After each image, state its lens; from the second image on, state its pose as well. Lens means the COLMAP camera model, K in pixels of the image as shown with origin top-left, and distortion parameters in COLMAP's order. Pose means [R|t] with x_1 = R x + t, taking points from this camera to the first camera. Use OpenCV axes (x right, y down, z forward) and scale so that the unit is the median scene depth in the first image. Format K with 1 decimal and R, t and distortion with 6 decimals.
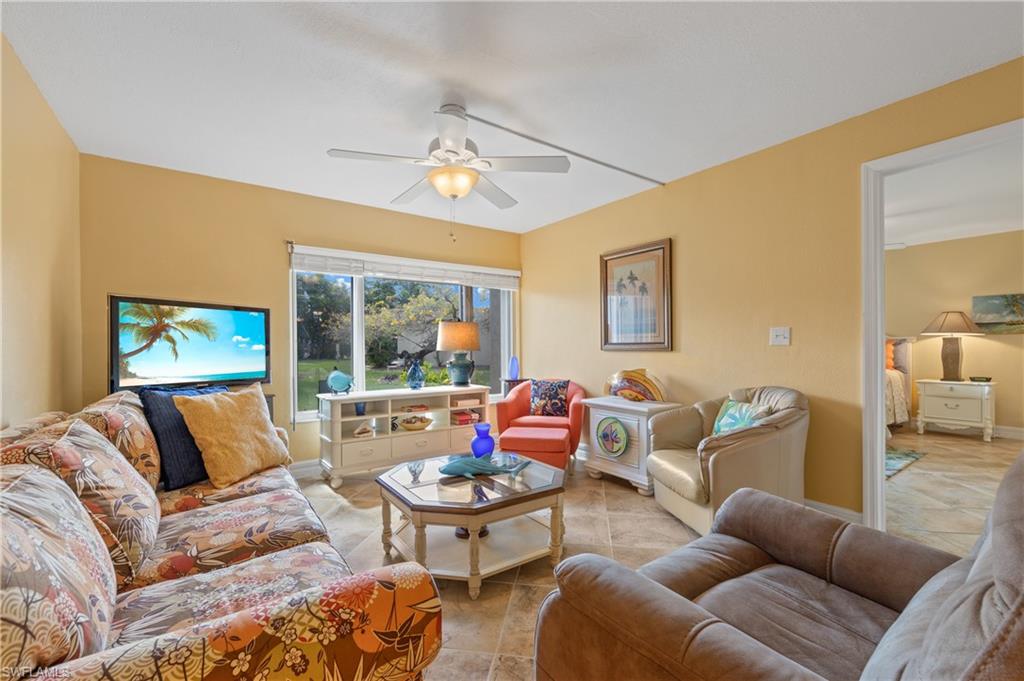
lens RADIAL K [[431.0, 0, 513.9], [0, 431.0, 346.2], [0, 0, 1]] dist [0.002025, 0.000134]
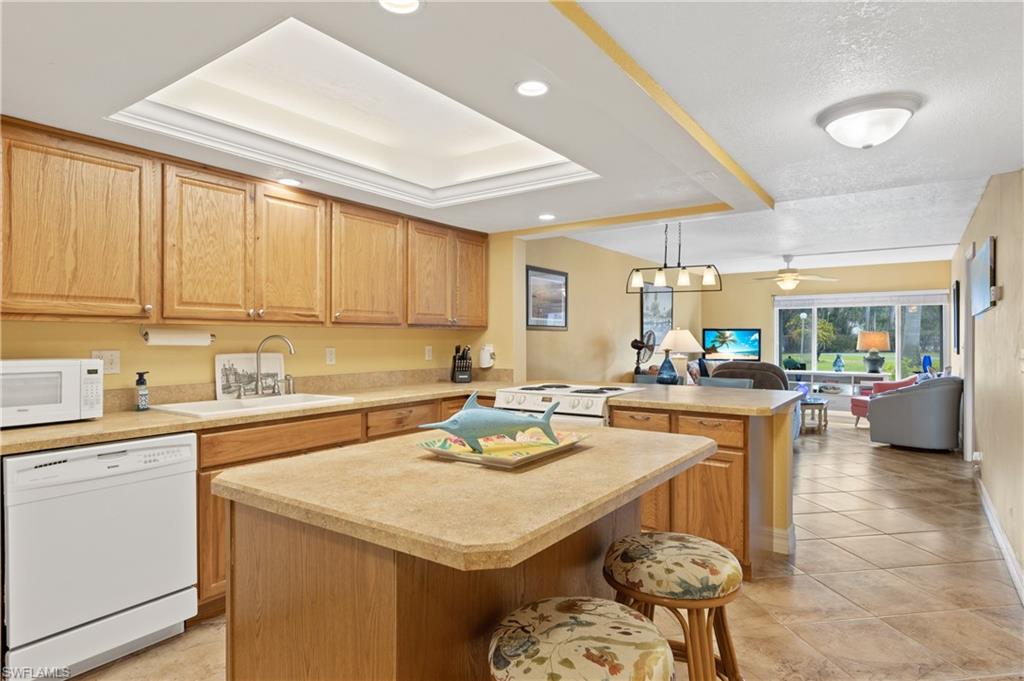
lens RADIAL K [[564.7, 0, 515.8], [0, 564.7, 338.5], [0, 0, 1]] dist [0.008135, 0.002041]
pose [[0.324062, 0.008347, -0.945999, 1.657386], [0.002956, 0.999947, 0.009835, -0.066112], [0.946031, -0.005984, 0.324021, -1.060309]]
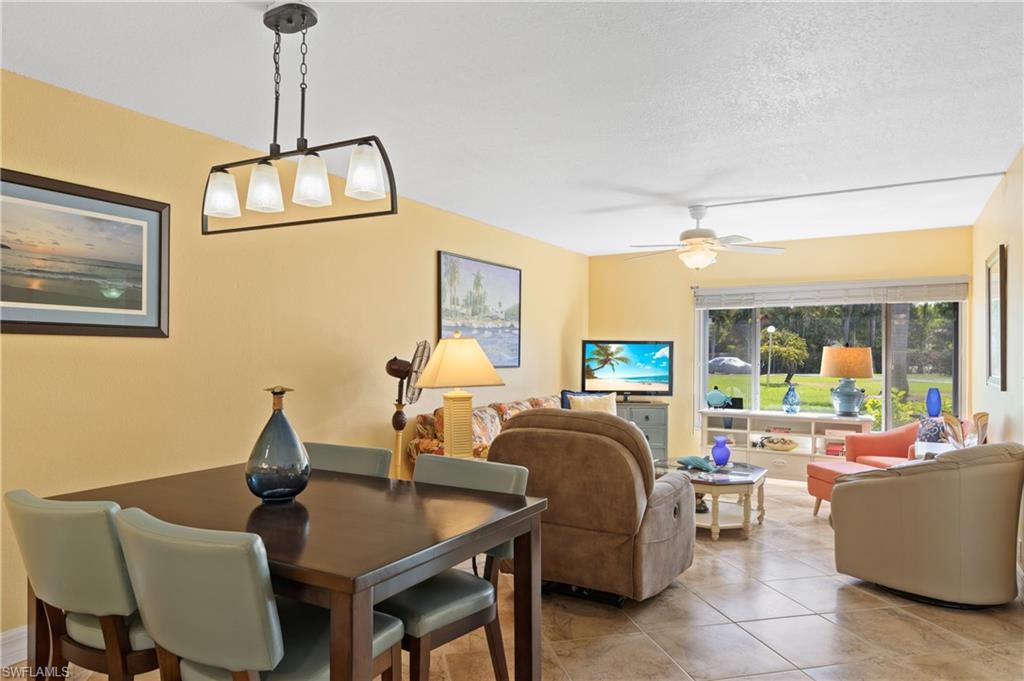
lens RADIAL K [[626.6, 0, 509.3], [0, 626.6, 344.0], [0, 0, 1]] dist [-0.008947, -0.001728]
pose [[0.385150, -0.002975, -0.922849, 0.992973], [-0.004427, 0.999977, -0.005071, -0.061465], [0.922843, 0.006039, 0.385128, -0.227367]]
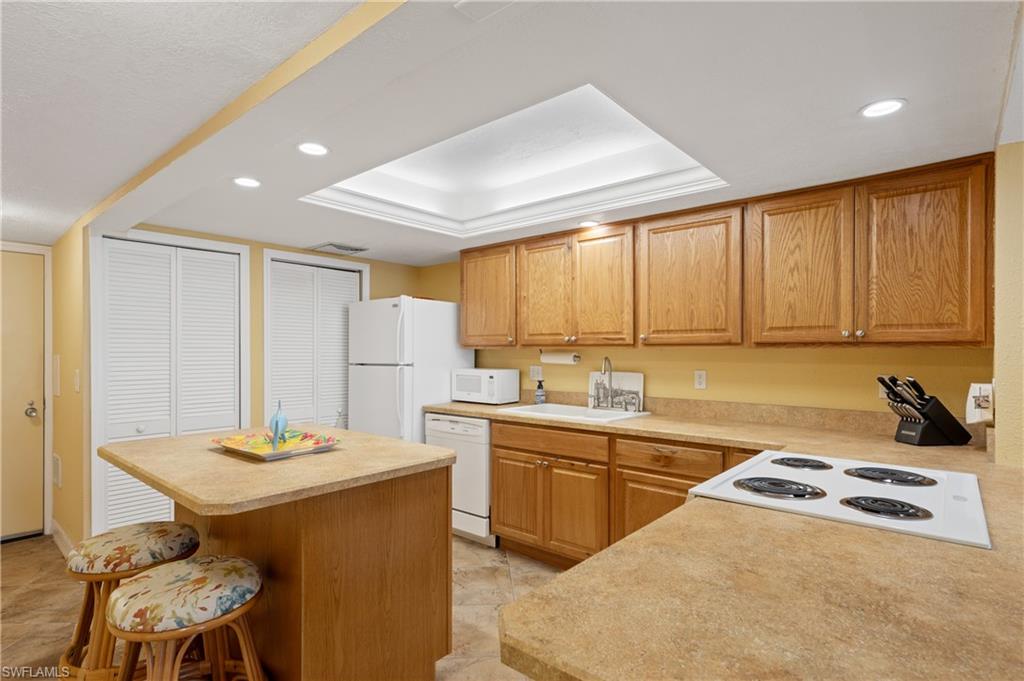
lens RADIAL K [[514.4, 0, 513.8], [0, 514.4, 342.5], [0, 0, 1]] dist [0.003051, -0.000066]
pose [[-0.972133, 0.004132, -0.234395, 1.087507], [0.008614, 0.999799, -0.018099, -0.073962], [0.234273, -0.019614, -0.971973, -0.290181]]
